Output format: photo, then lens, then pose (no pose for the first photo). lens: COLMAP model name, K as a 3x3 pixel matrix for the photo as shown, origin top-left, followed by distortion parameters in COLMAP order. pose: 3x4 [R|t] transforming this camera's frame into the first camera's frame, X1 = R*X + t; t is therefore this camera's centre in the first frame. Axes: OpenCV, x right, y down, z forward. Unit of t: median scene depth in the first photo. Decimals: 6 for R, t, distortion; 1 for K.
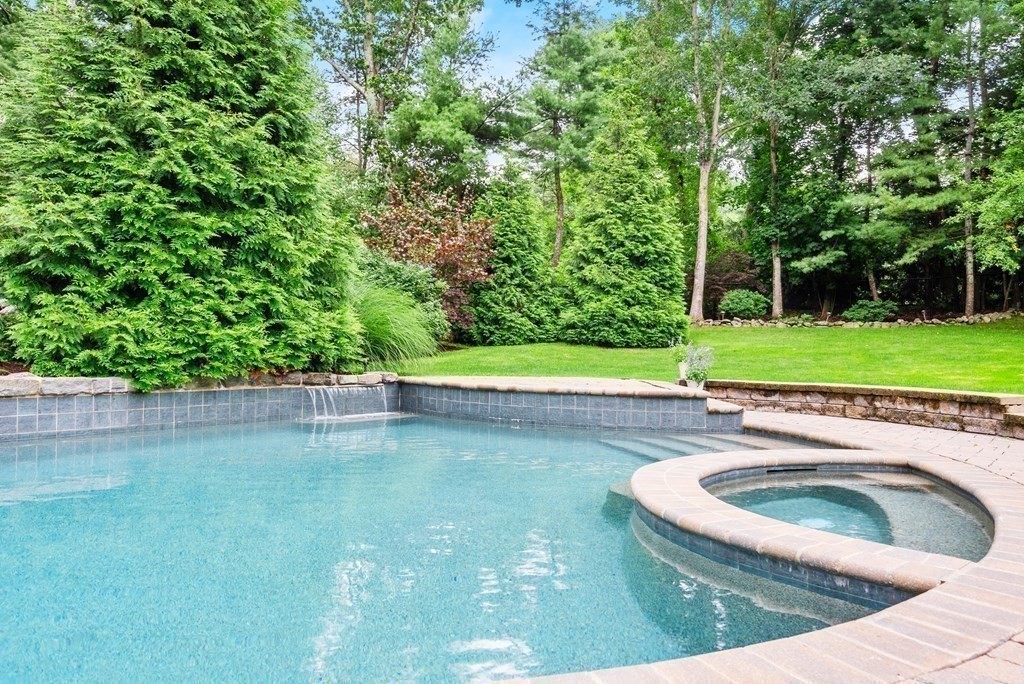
lens RADIAL K [[725.7, 0, 514.6], [0, 725.7, 342.6], [0, 0, 1]] dist [-0.009471, -0.002151]
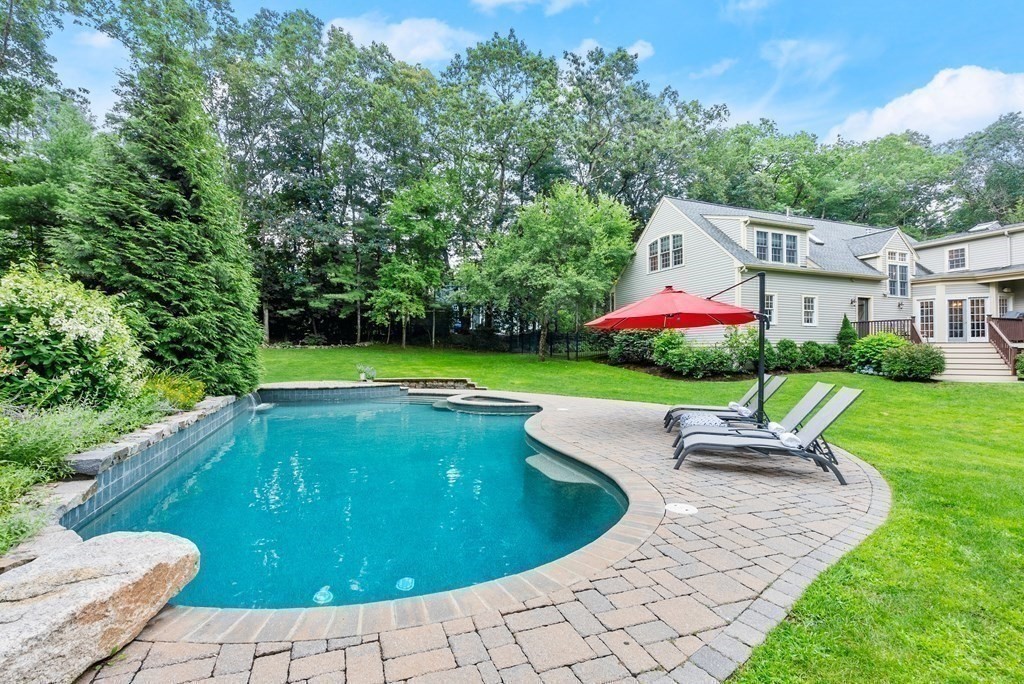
lens RADIAL K [[471.3, 0, 513.2], [0, 471.3, 344.9], [0, 0, 1]] dist [-0.004084, 0.001490]
pose [[0.484678, -0.000066, 0.874693, -1.202261], [-0.002559, 0.999996, 0.001494, -0.096299], [-0.874689, -0.002962, 0.484676, -0.391334]]
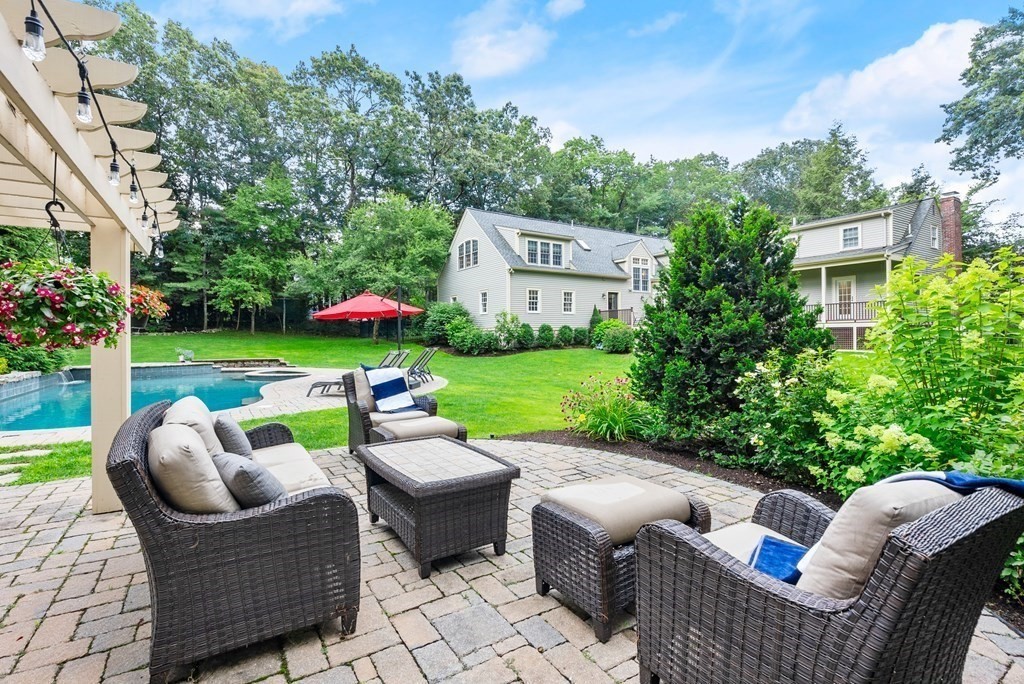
lens RADIAL K [[471.3, 0, 511.7], [0, 471.3, 337.1], [0, 0, 1]] dist [-0.004084, 0.001490]
pose [[0.298242, -0.017525, 0.954329, -1.517729], [0.005287, 0.999846, 0.016708, -0.092958], [-0.954476, 0.000063, 0.298289, -1.155759]]
